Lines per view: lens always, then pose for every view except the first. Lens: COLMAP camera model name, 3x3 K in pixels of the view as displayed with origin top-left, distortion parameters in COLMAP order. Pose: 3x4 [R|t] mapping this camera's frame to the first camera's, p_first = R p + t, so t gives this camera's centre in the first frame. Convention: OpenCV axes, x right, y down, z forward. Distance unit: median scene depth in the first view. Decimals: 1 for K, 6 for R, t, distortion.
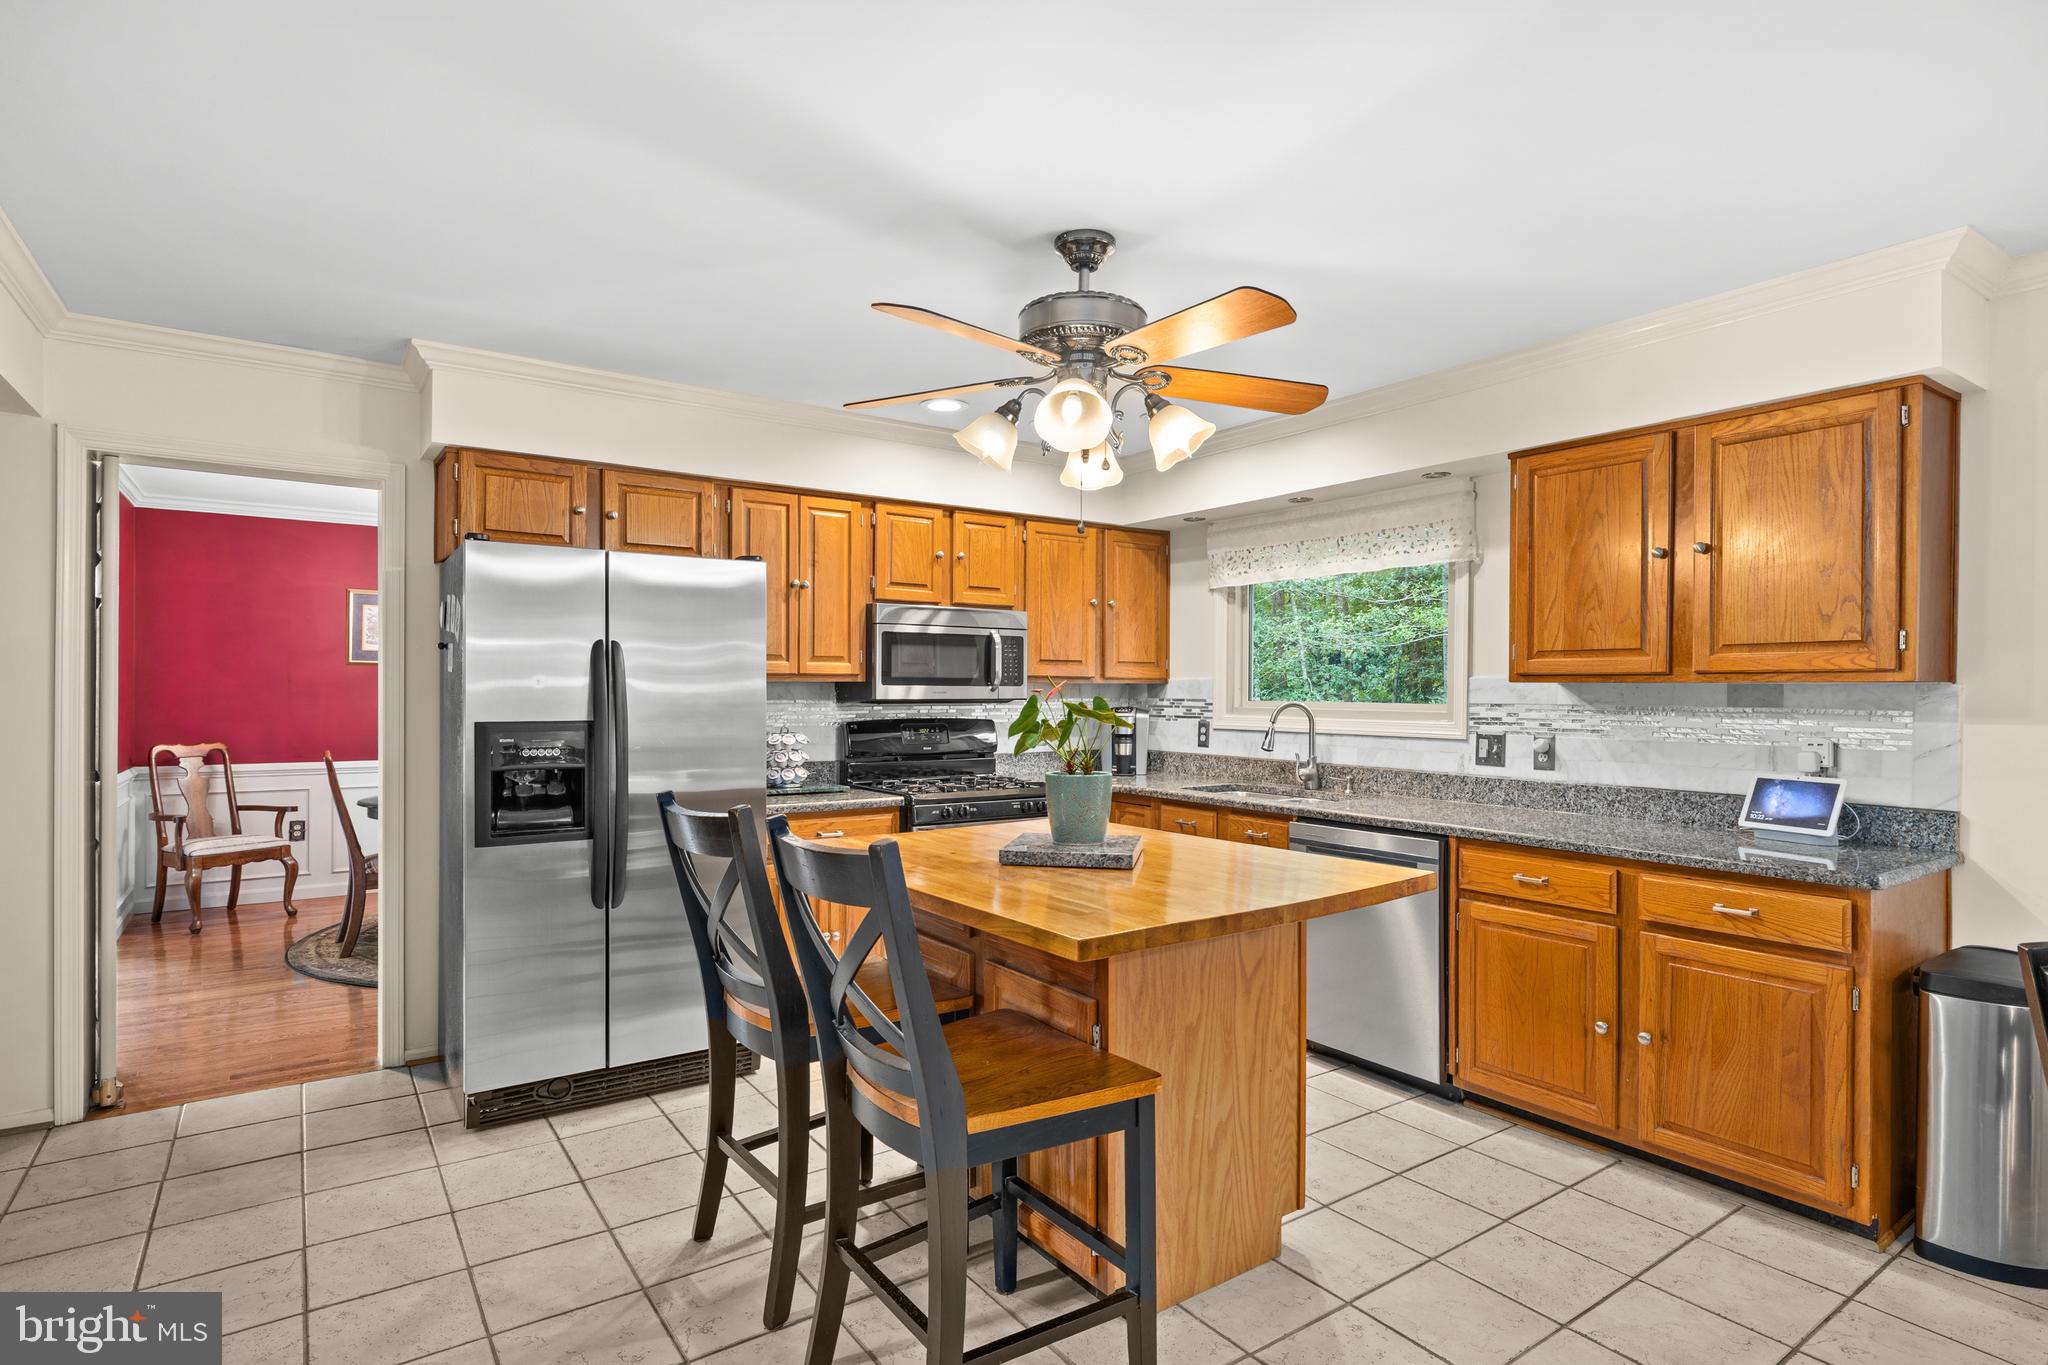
lens RADIAL K [[1035.6, 0, 1019.3], [0, 1035.6, 699.7], [0, 0, 1]] dist [-0.004475, 0.002553]
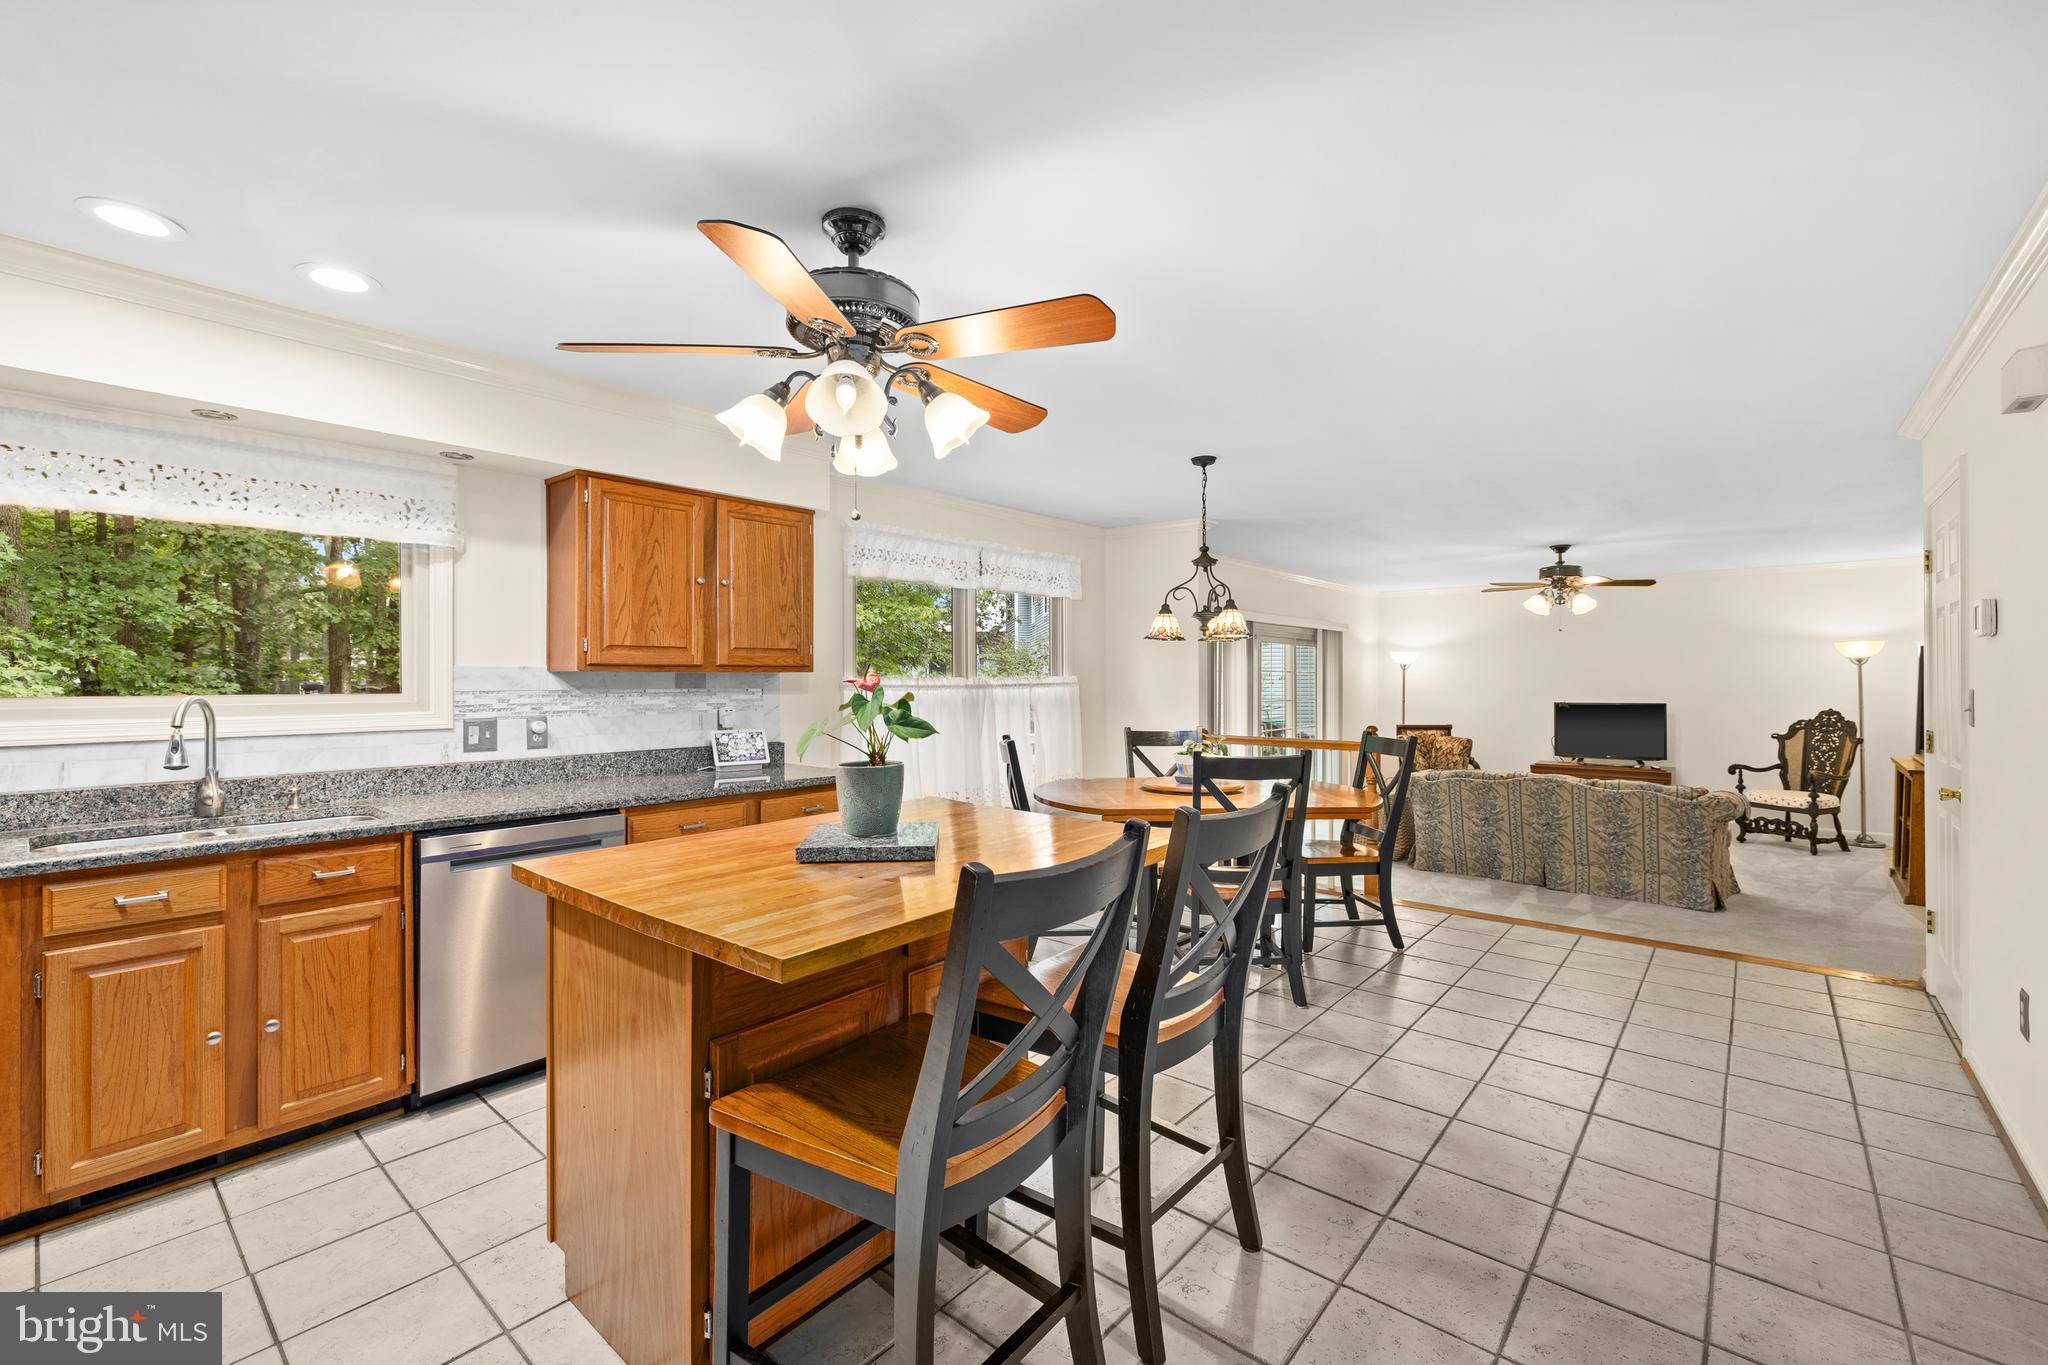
lens RADIAL K [[862.6, 0, 1021.6], [0, 862.6, 677.8], [0, 0, 1]] dist [0.002582, -0.000663]
pose [[-0.246864, -0.005623, 0.969034, -0.519135], [0.009516, 0.999921, 0.008226, -0.011535], [-0.969003, 0.011252, -0.246791, 0.705714]]
